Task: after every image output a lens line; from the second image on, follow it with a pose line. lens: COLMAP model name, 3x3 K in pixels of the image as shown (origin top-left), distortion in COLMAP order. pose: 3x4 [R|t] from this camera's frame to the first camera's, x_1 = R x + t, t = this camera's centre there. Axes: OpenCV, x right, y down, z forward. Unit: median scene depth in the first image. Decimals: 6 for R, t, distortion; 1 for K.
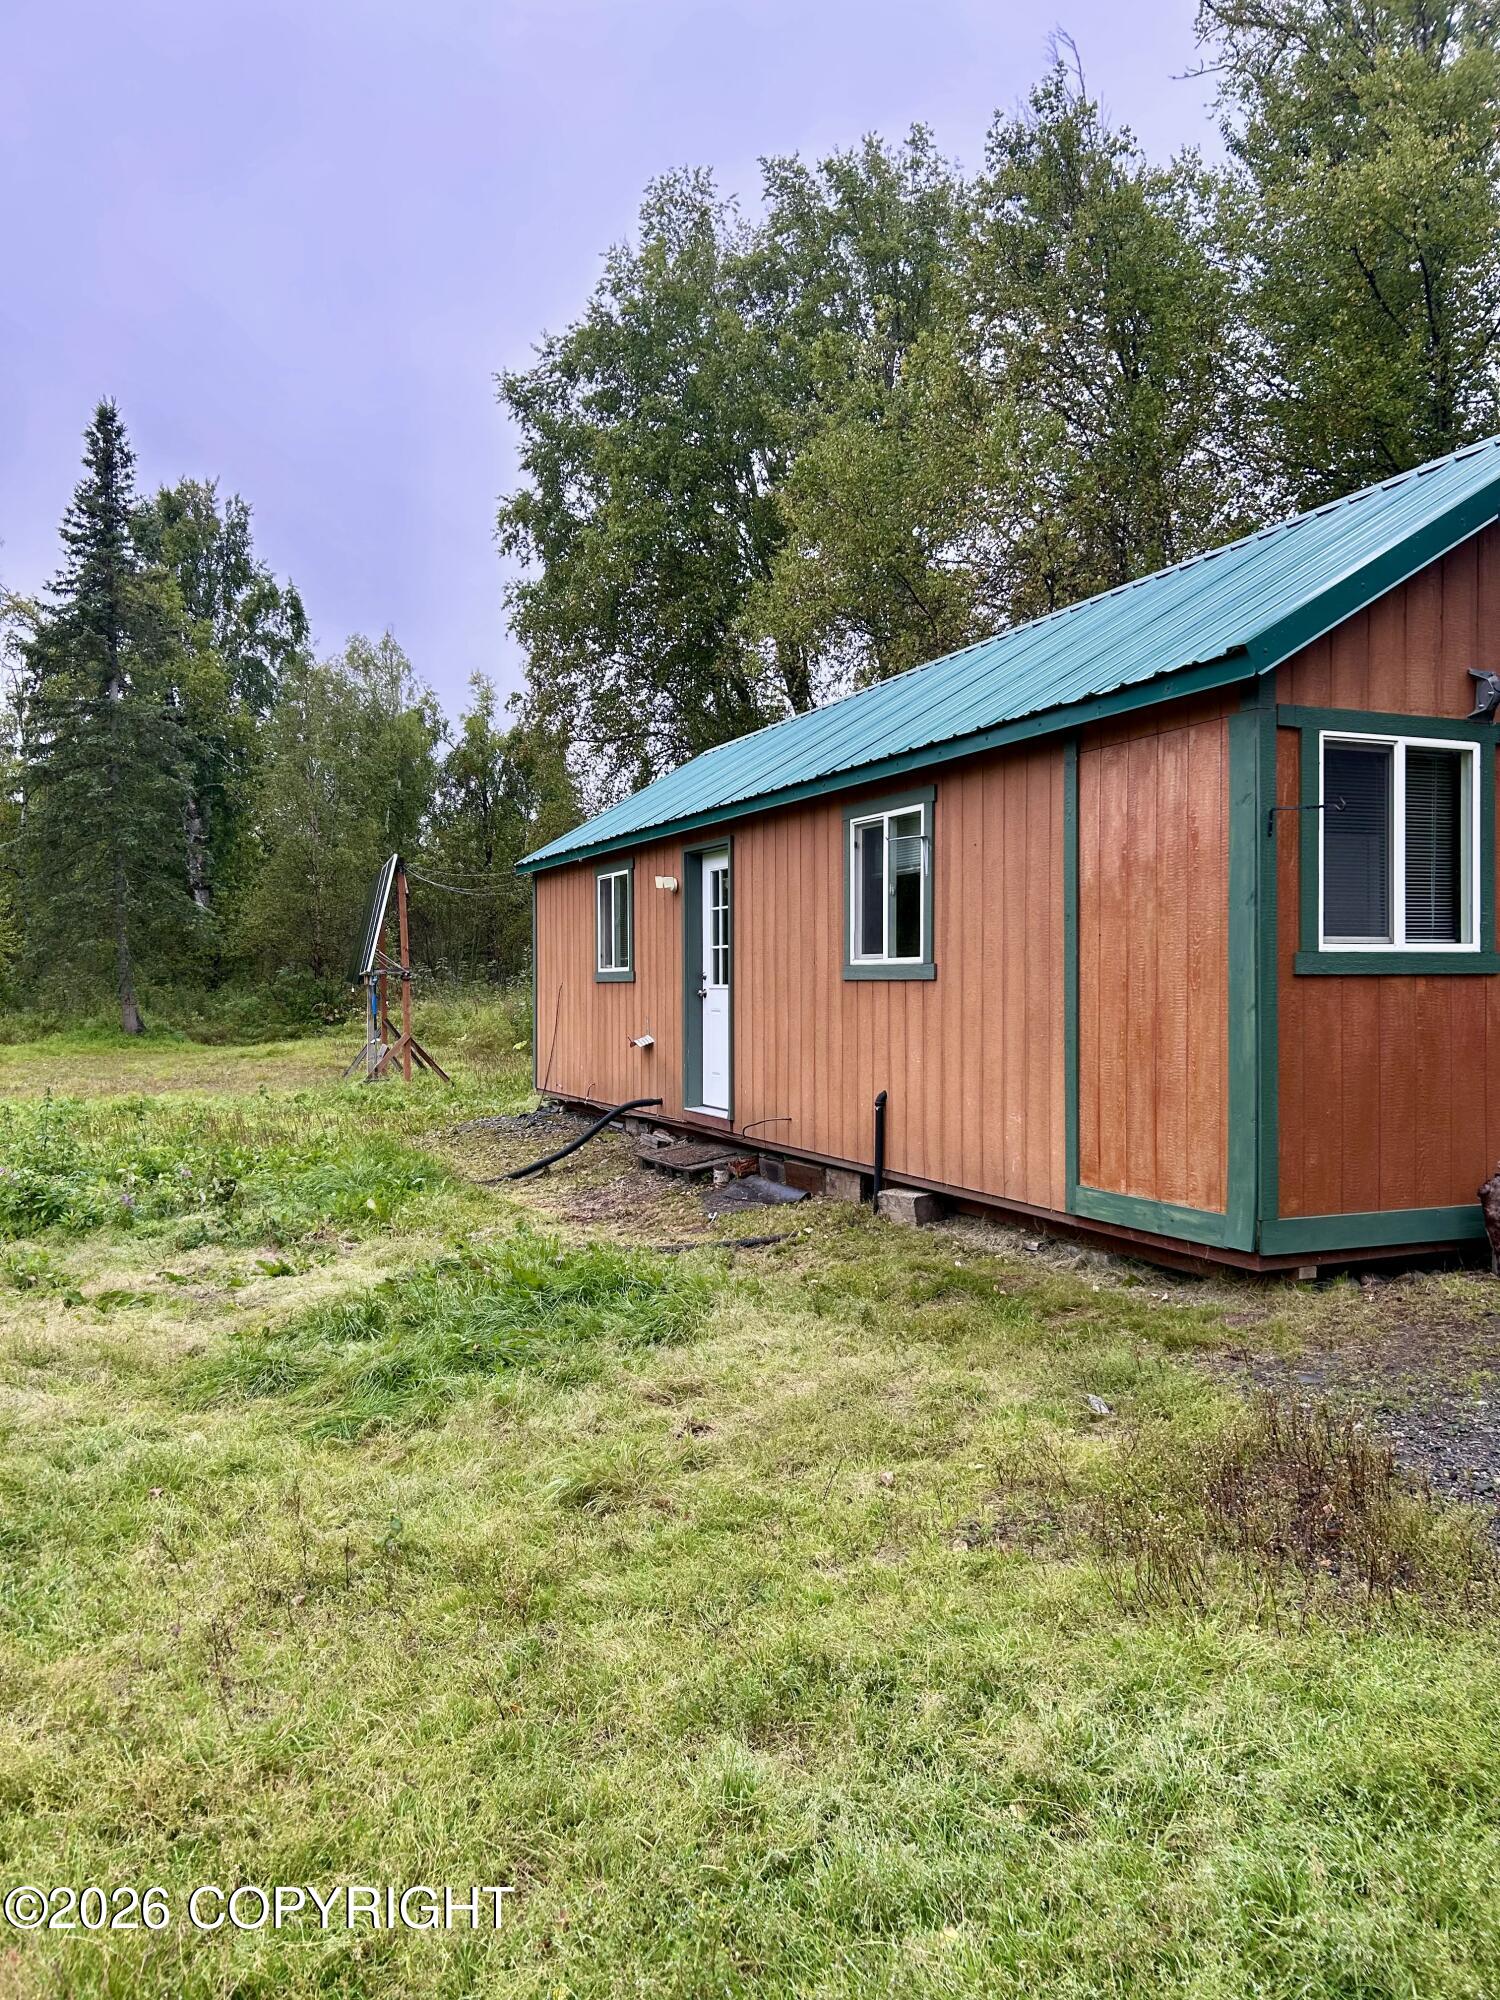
lens RADIAL K [[1476.0, 0, 750.0], [0, 1476.0, 998.3], [0, 0, 1]] dist [0.027801, -0.022166]
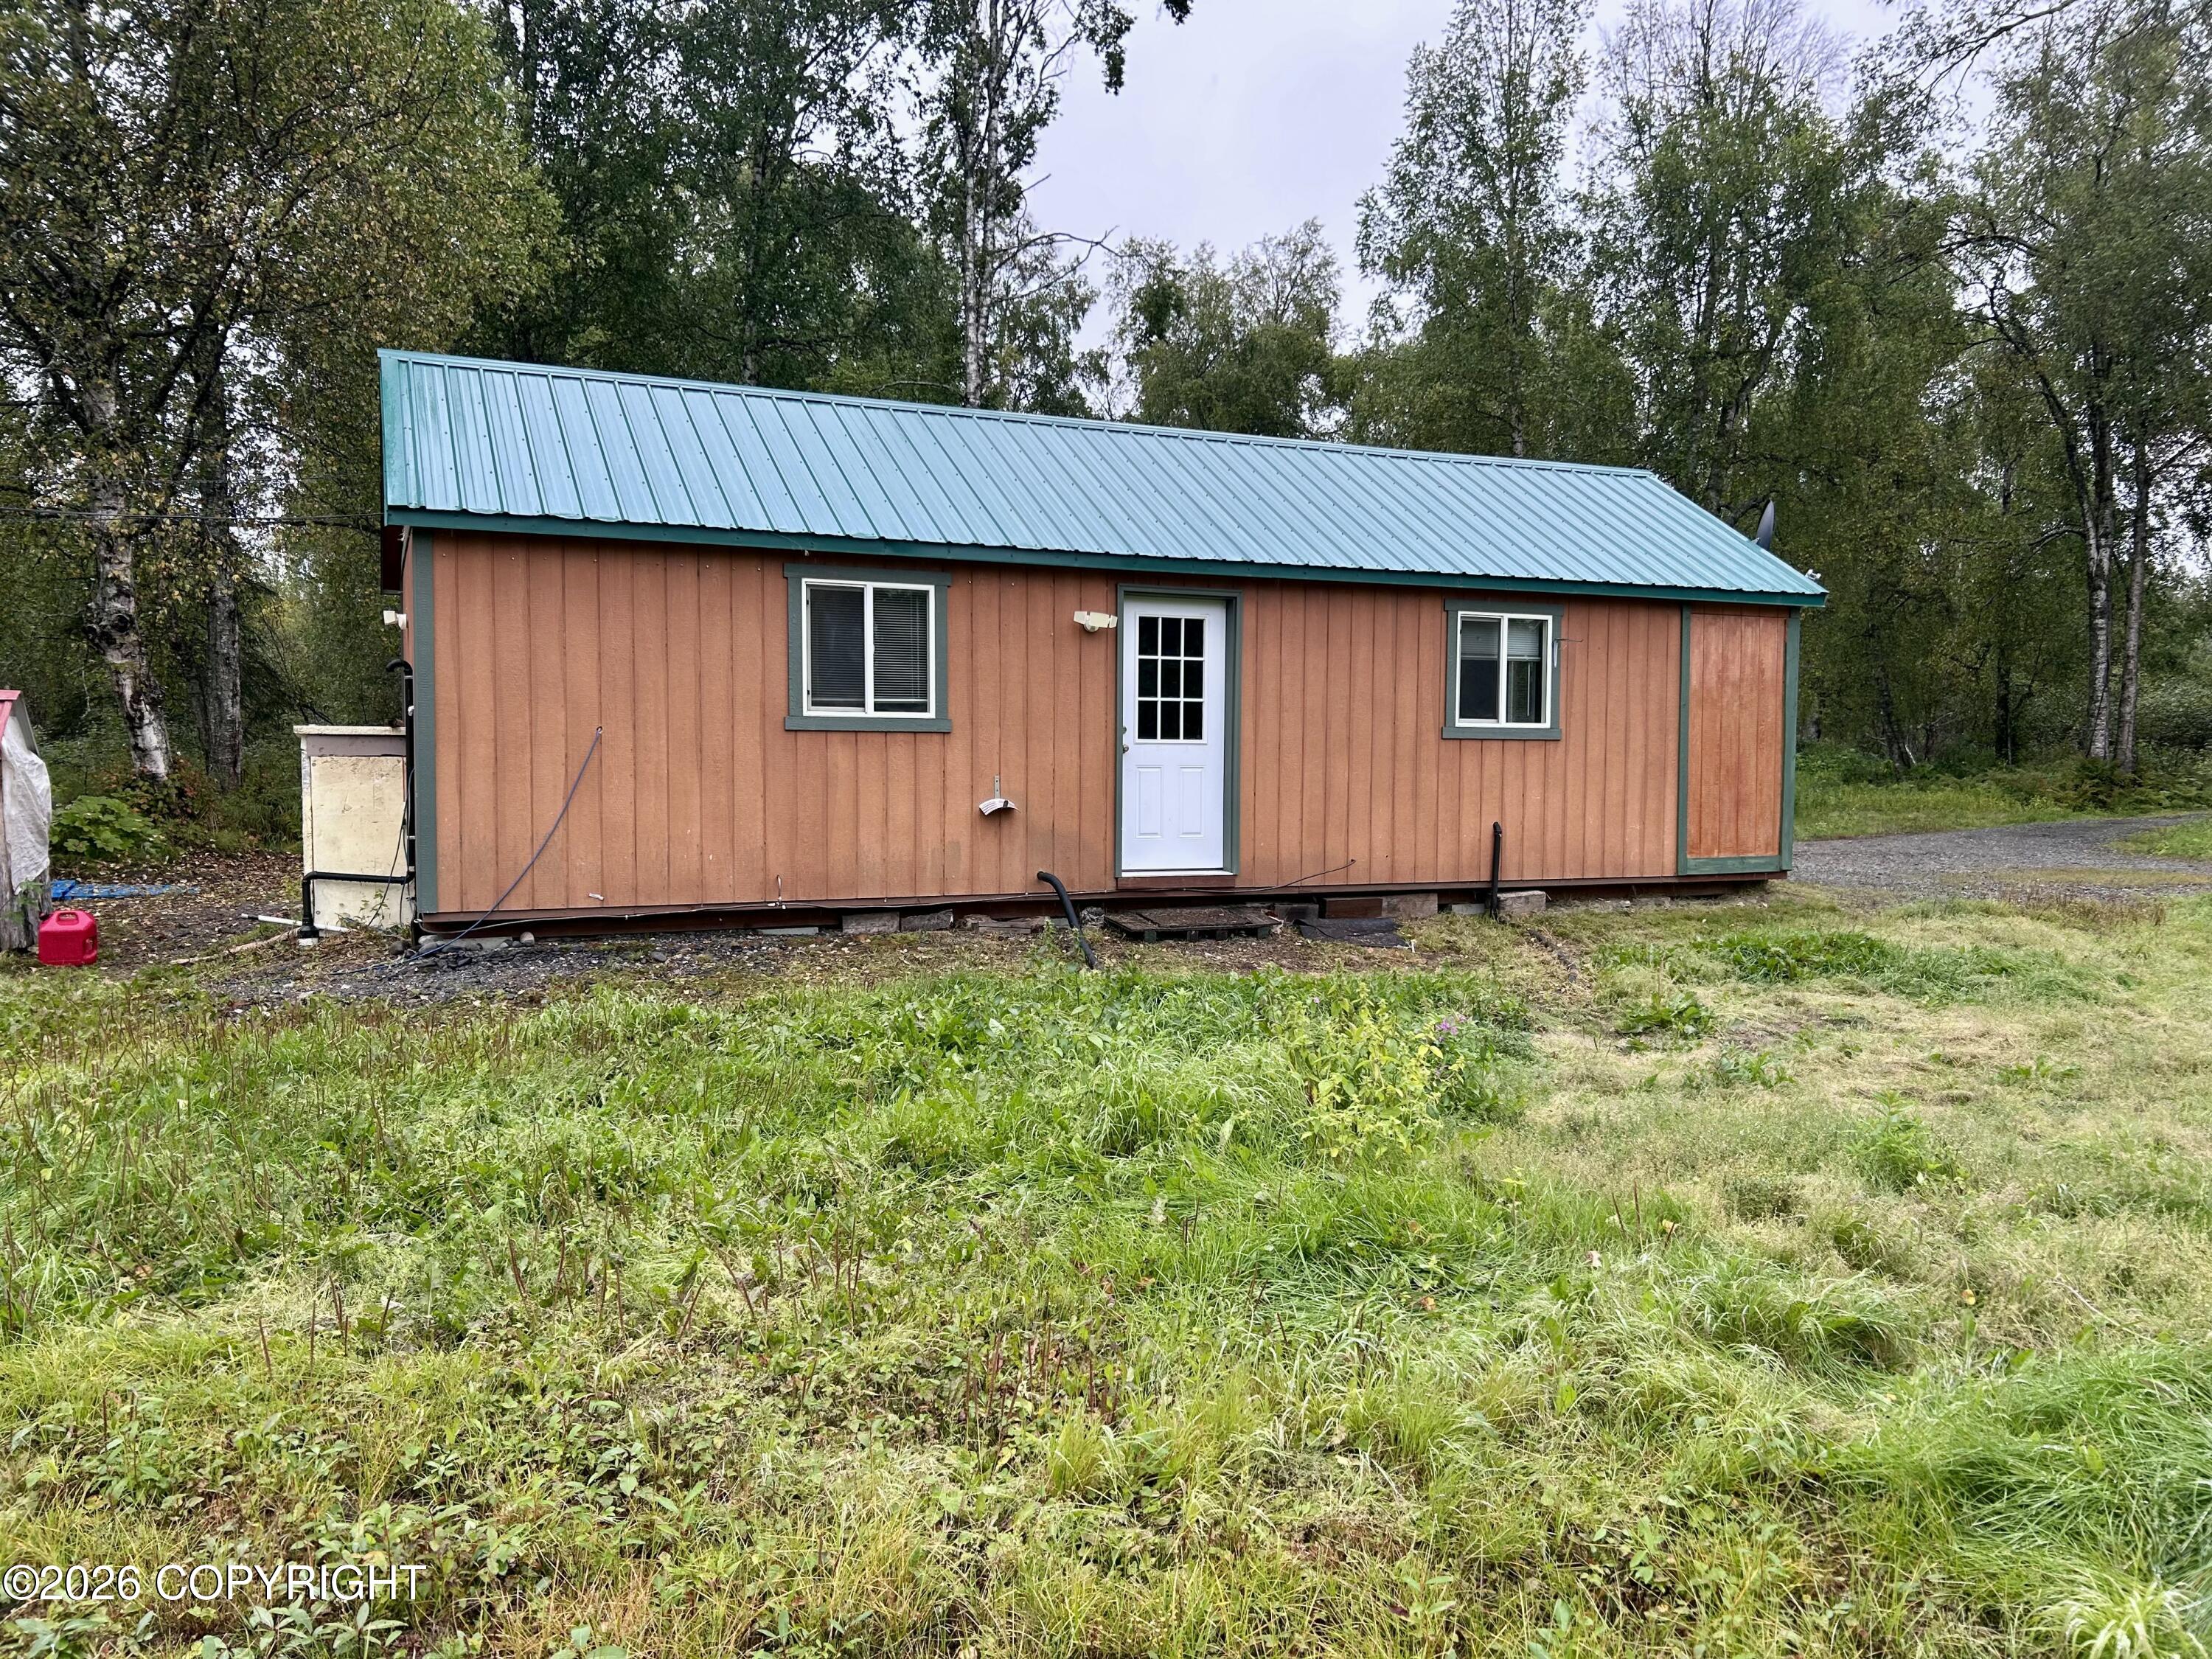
lens RADIAL K [[1632.4, 0, 1105.6], [0, 1632.4, 834.0], [0, 0, 1]] dist [0.027801, -0.022166]
pose [[-0.018382, -0.044344, 0.998847, -1.428238], [-0.000259, 0.999016, 0.044346, 0.008341], [-0.999831, 0.000557, -0.018375, 1.425144]]
